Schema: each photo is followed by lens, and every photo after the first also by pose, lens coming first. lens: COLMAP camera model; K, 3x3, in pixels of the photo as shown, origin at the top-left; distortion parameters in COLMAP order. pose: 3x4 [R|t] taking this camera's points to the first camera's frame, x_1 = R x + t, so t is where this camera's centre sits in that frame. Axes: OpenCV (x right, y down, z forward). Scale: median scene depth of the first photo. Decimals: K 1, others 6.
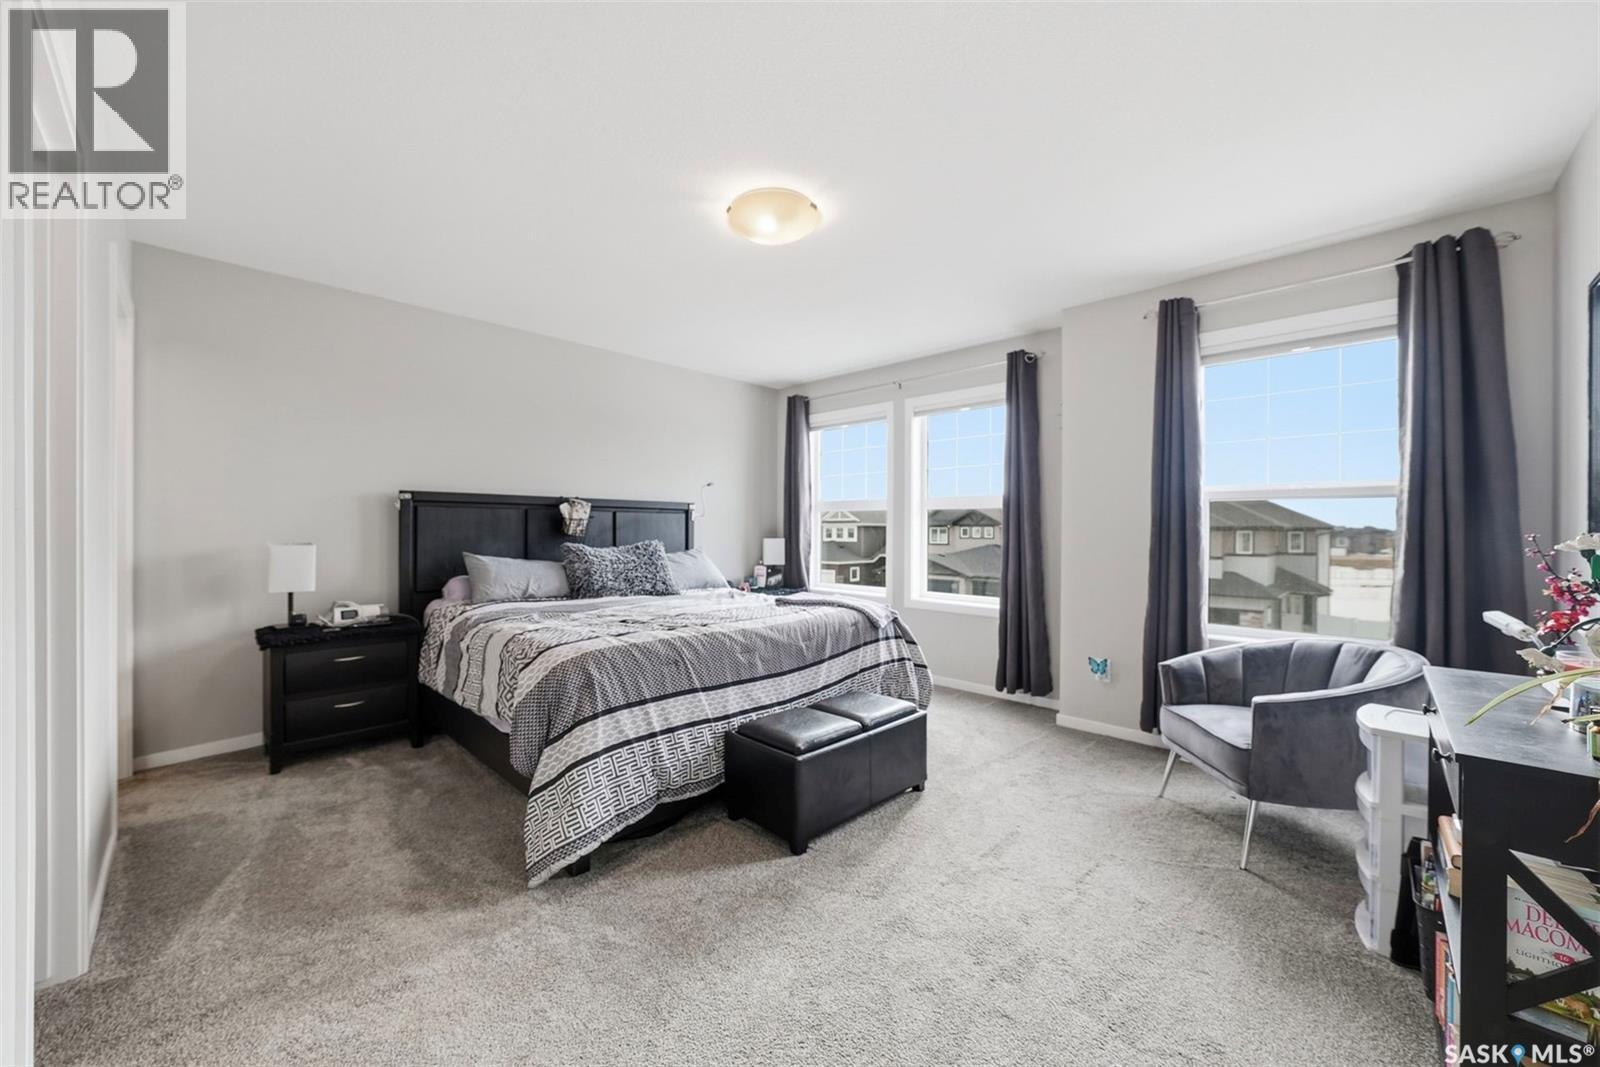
lens RADIAL K [[600.9, 0, 798.4], [0, 600.9, 530.9], [0, 0, 1]] dist [0.001410, 0.000028]
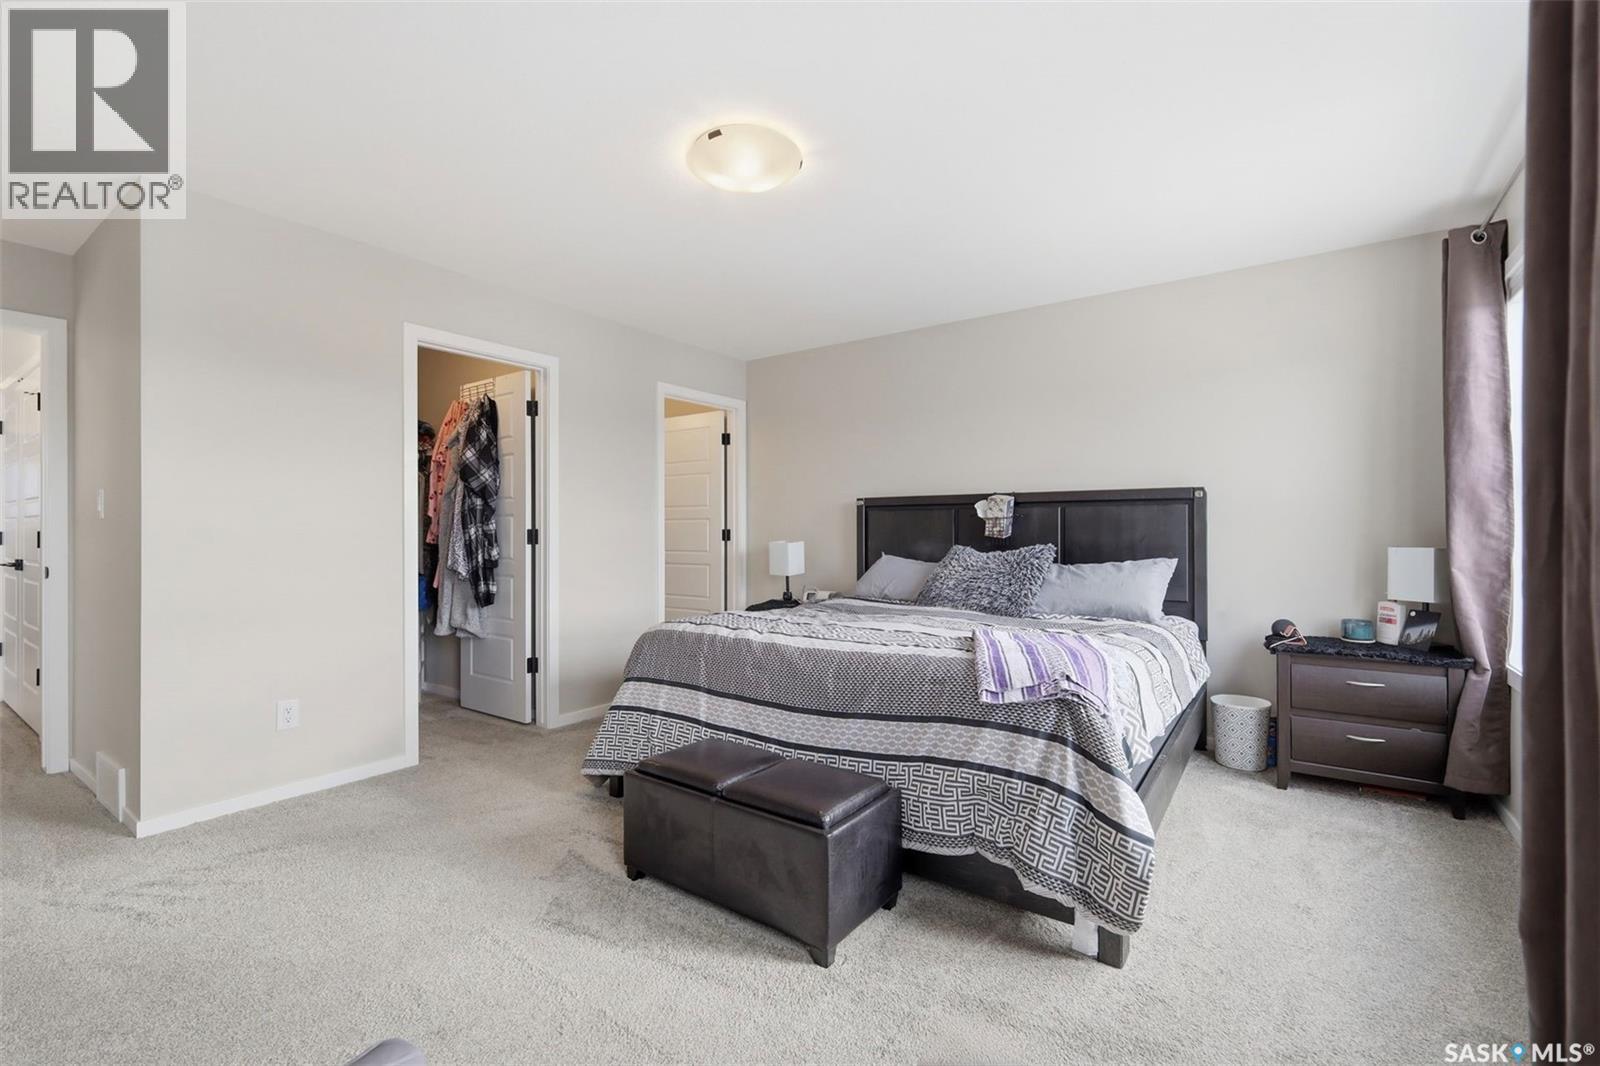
lens RADIAL K [[709.0, 0, 798.6], [0, 709.0, 533.3], [0, 0, 1]] dist [0.001672, 0.000134]
pose [[0.162238, -0.002533, -0.986748, 0.630138], [-0.002837, 0.999991, -0.003033, 0.006381], [0.986748, 0.003291, 0.162230, 0.600050]]
